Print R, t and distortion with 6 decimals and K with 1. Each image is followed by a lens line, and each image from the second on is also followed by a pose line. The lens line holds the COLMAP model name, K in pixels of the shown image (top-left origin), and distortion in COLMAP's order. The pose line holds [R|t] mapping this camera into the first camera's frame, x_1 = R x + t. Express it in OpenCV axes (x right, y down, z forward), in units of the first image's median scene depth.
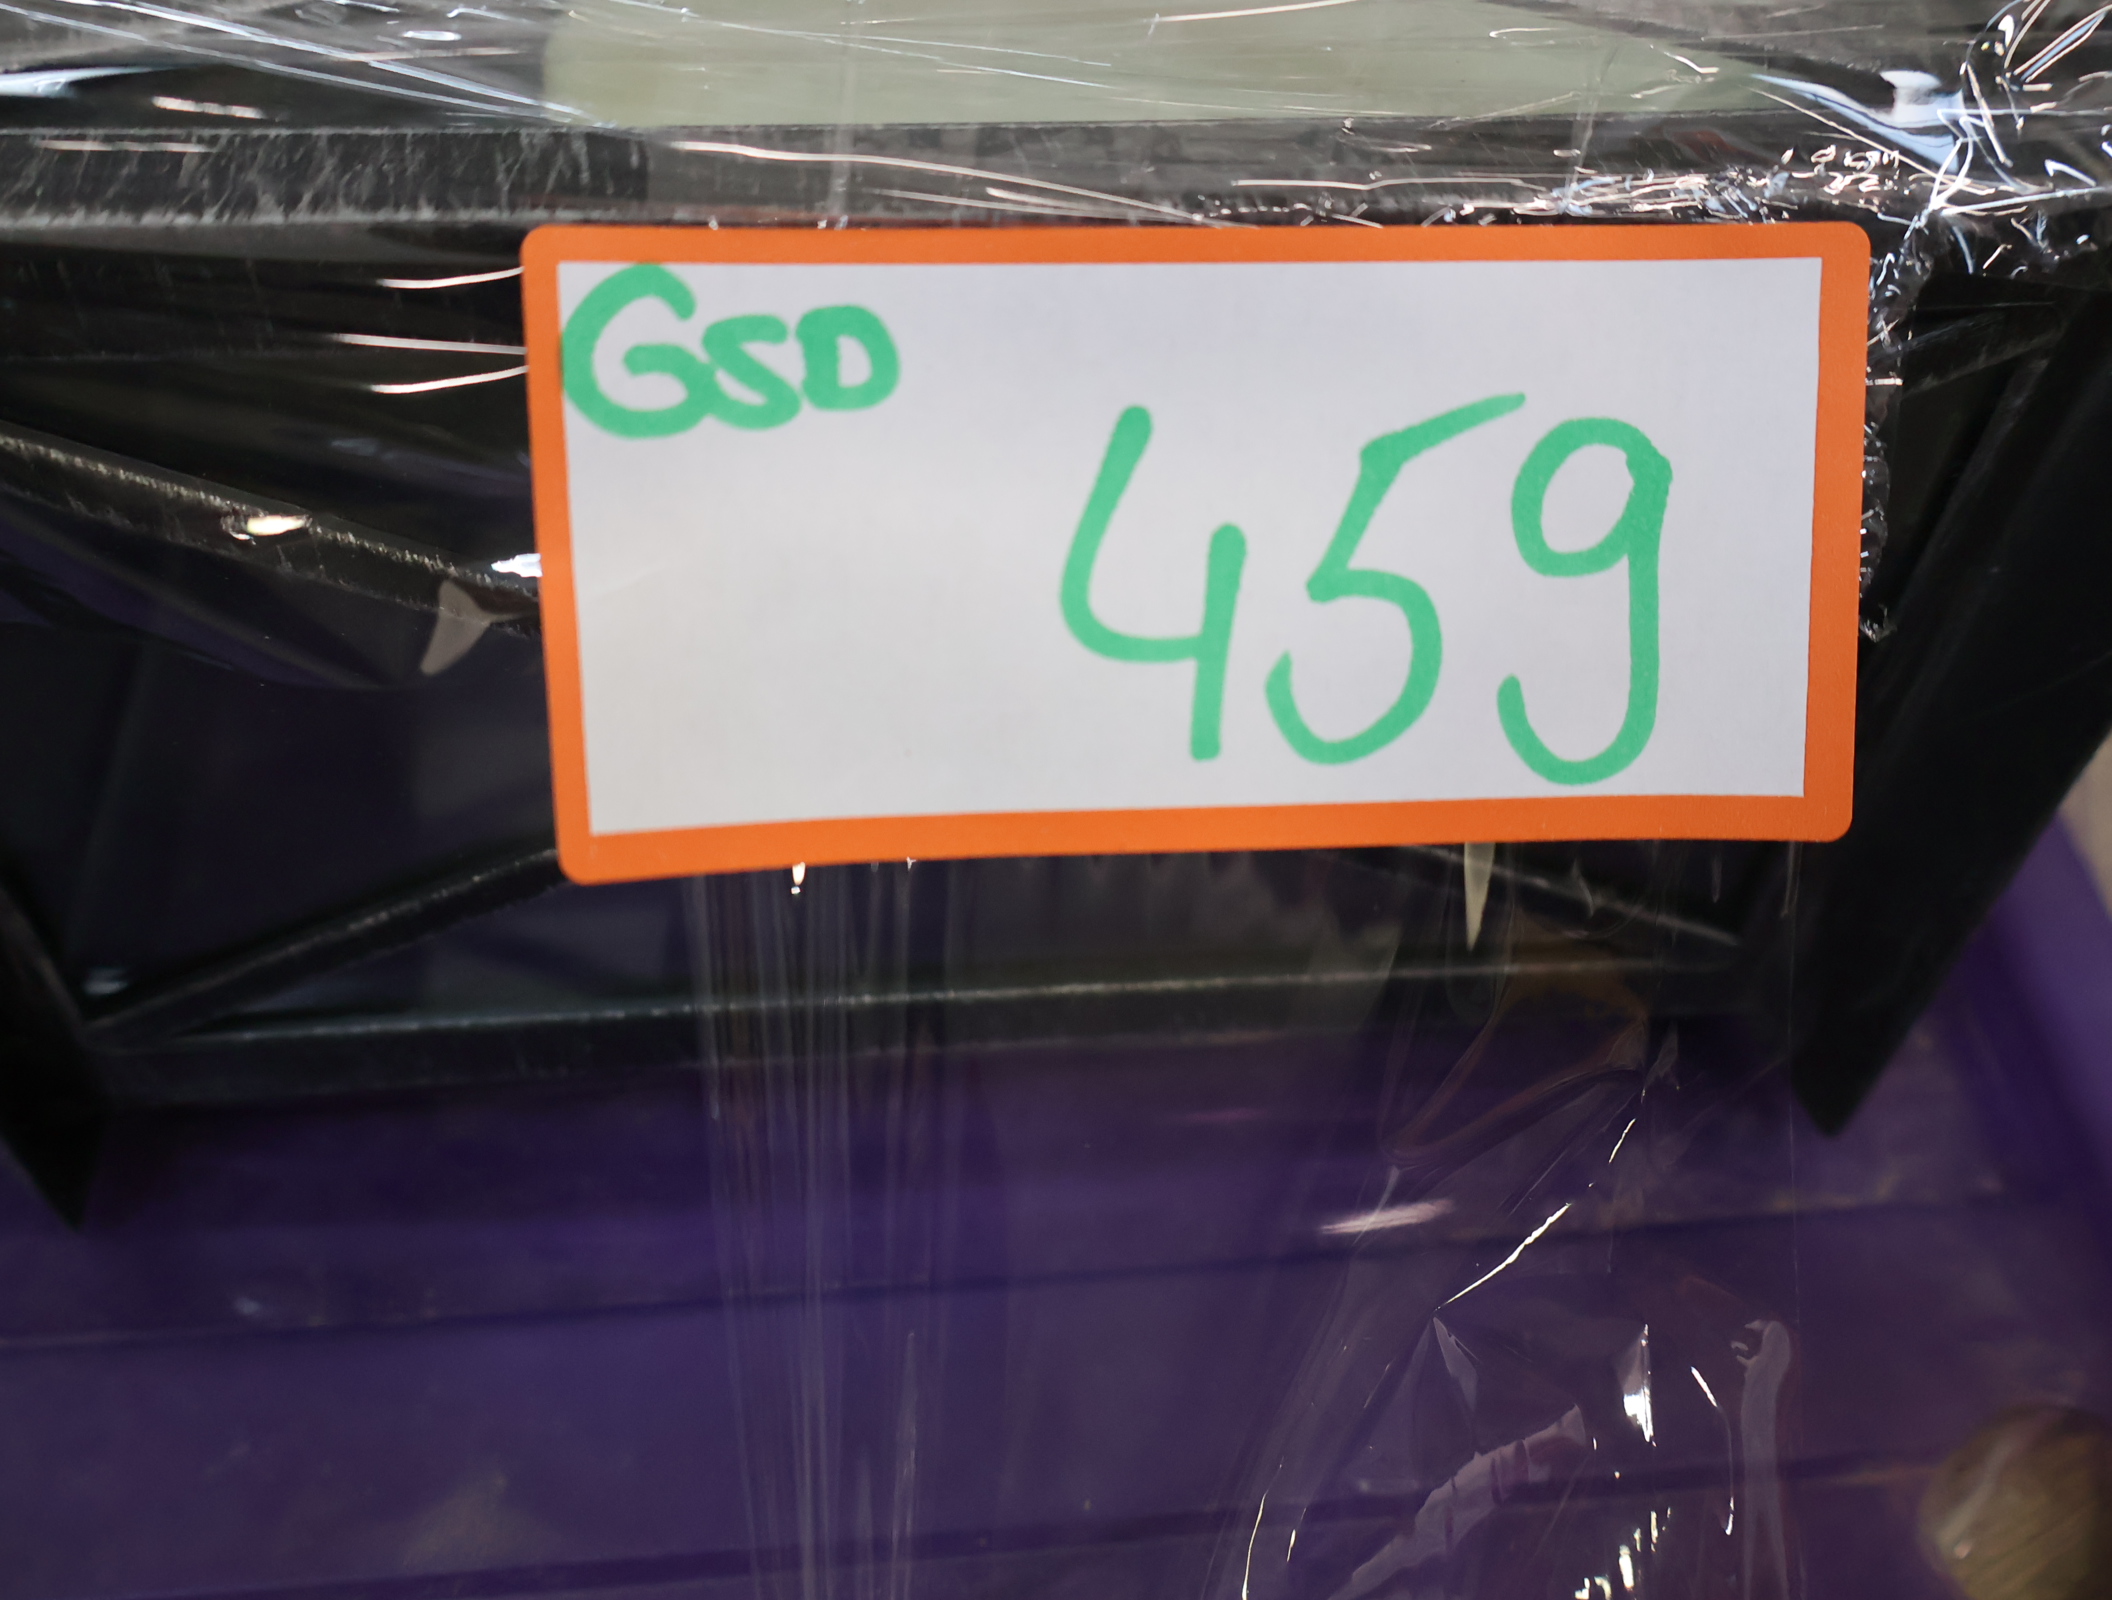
lens RADIAL K [[2061.6, 0, 1061.8], [0, 2061.6, 798.1], [0, 0, 1]] dist [0.012906, 0.000000]
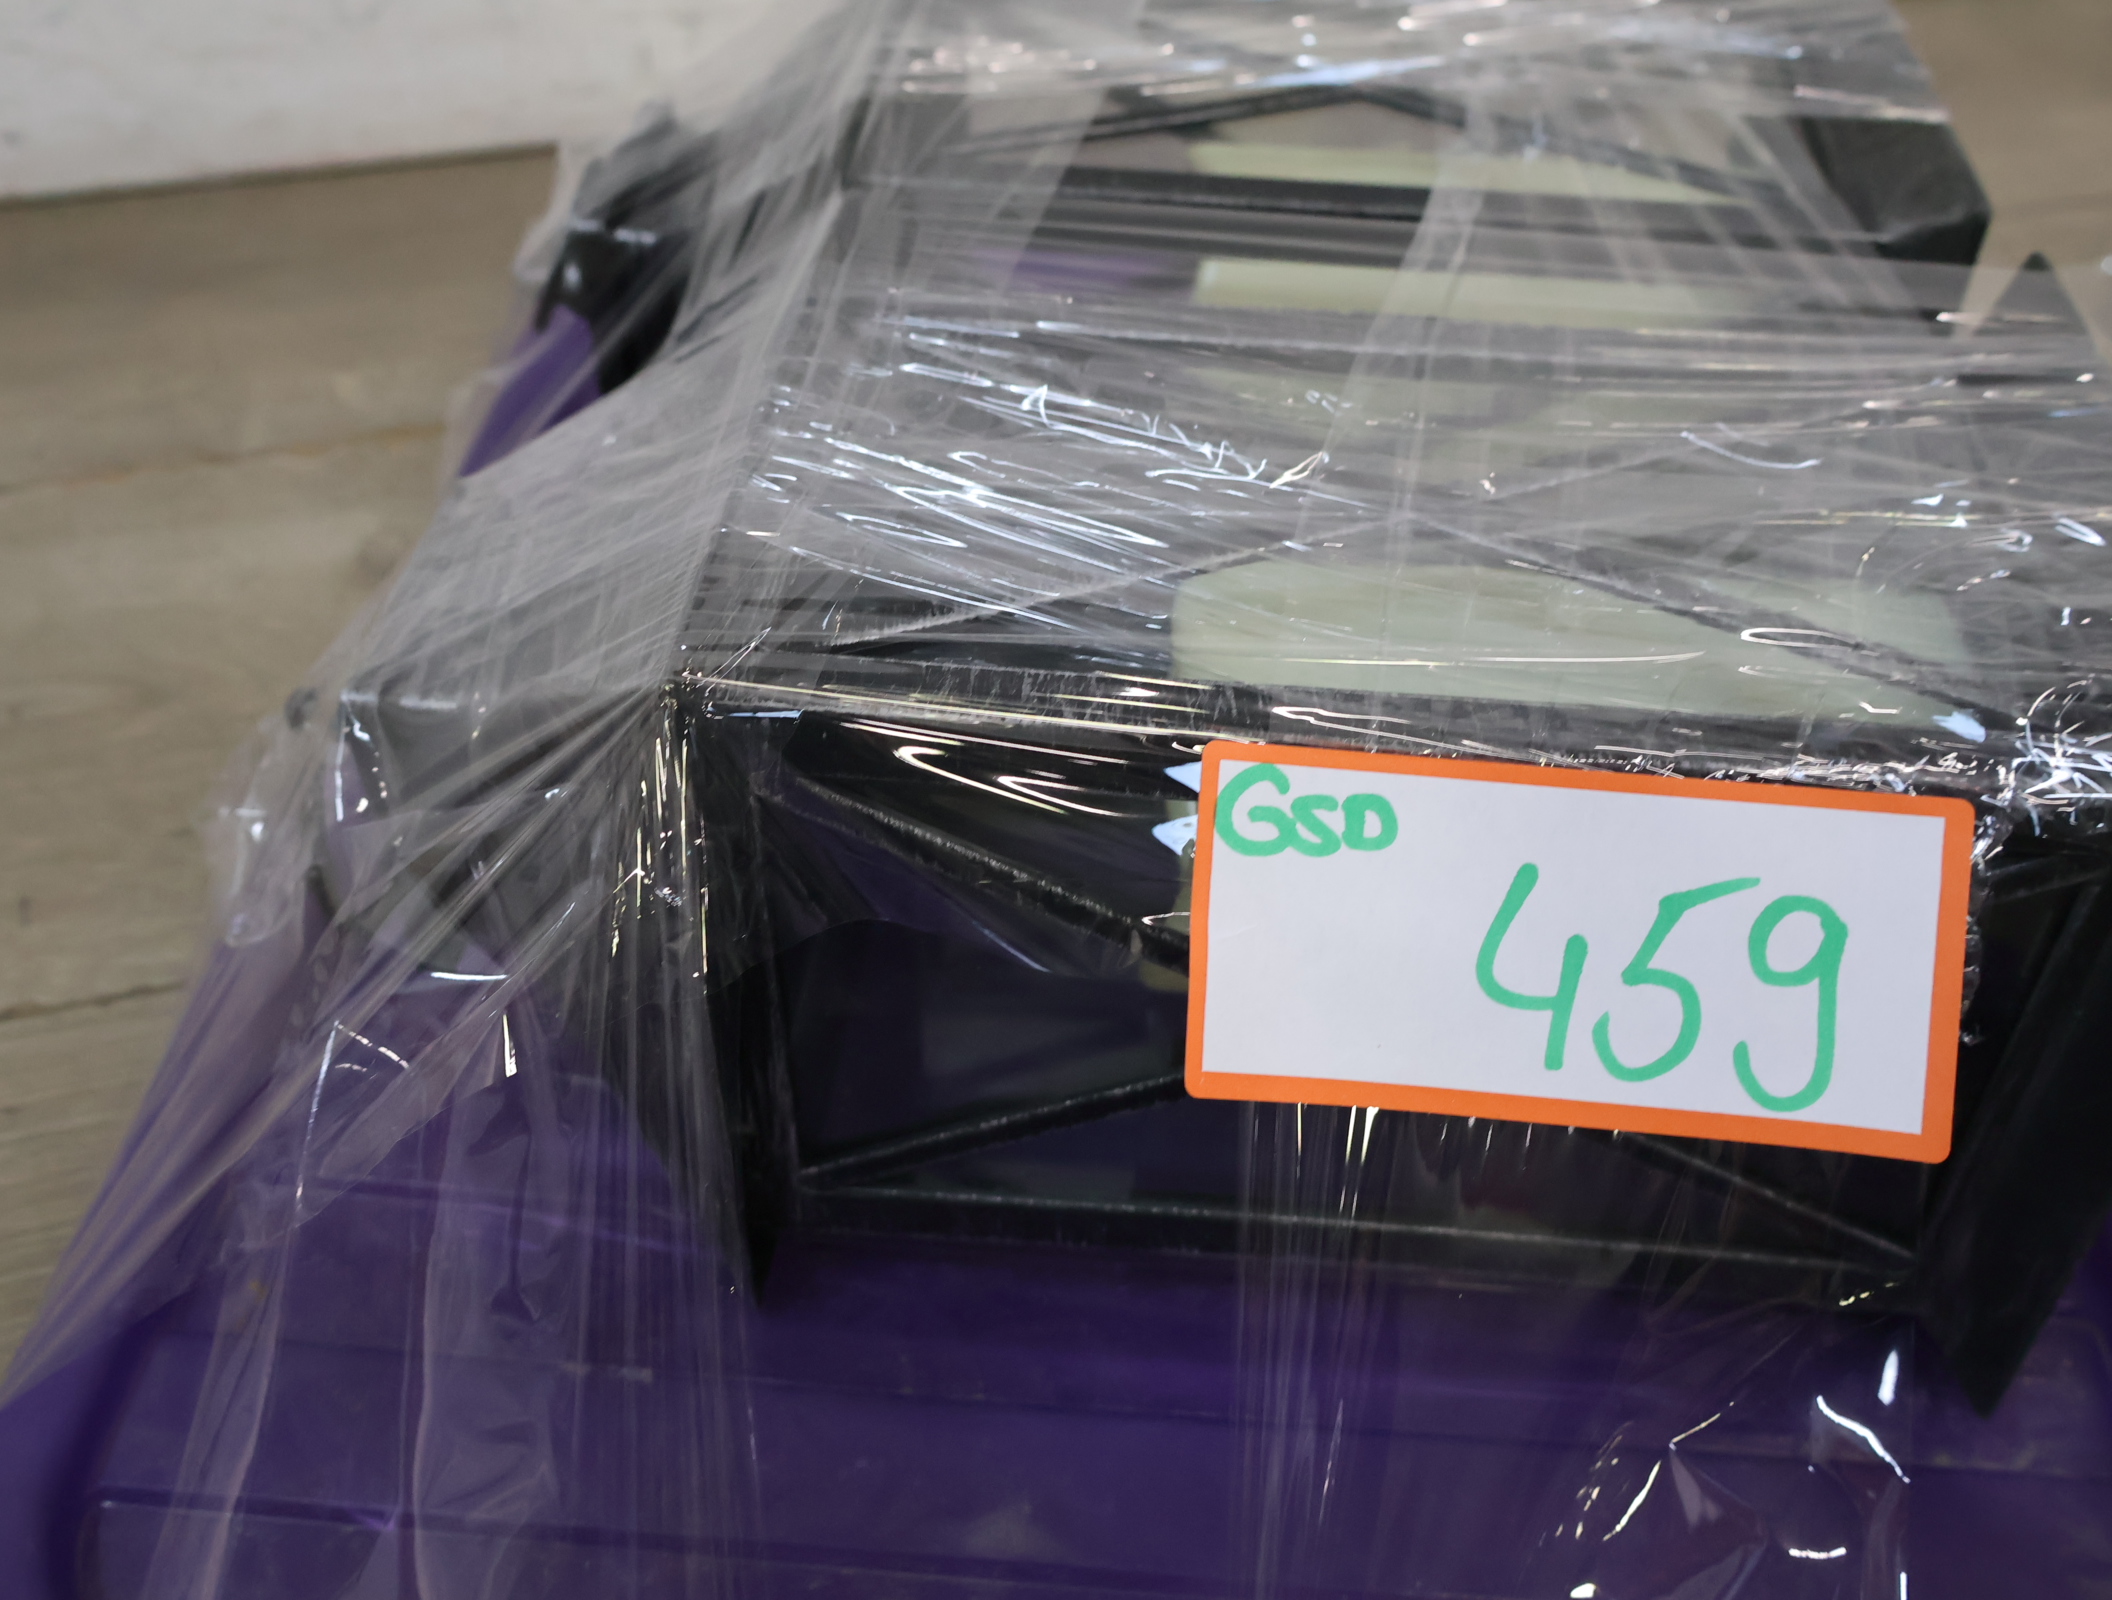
lens RADIAL K [[2061.6, 0, 1054.1], [0, 2061.6, 811.3], [0, 0, 1]] dist [0.012906, 0.000000]
pose [[0.983701, 0.094304, -0.153095, -0.095979], [-0.117723, 0.981357, -0.151921, 0.079979], [0.135914, 0.167468, 0.976464, -0.767065]]
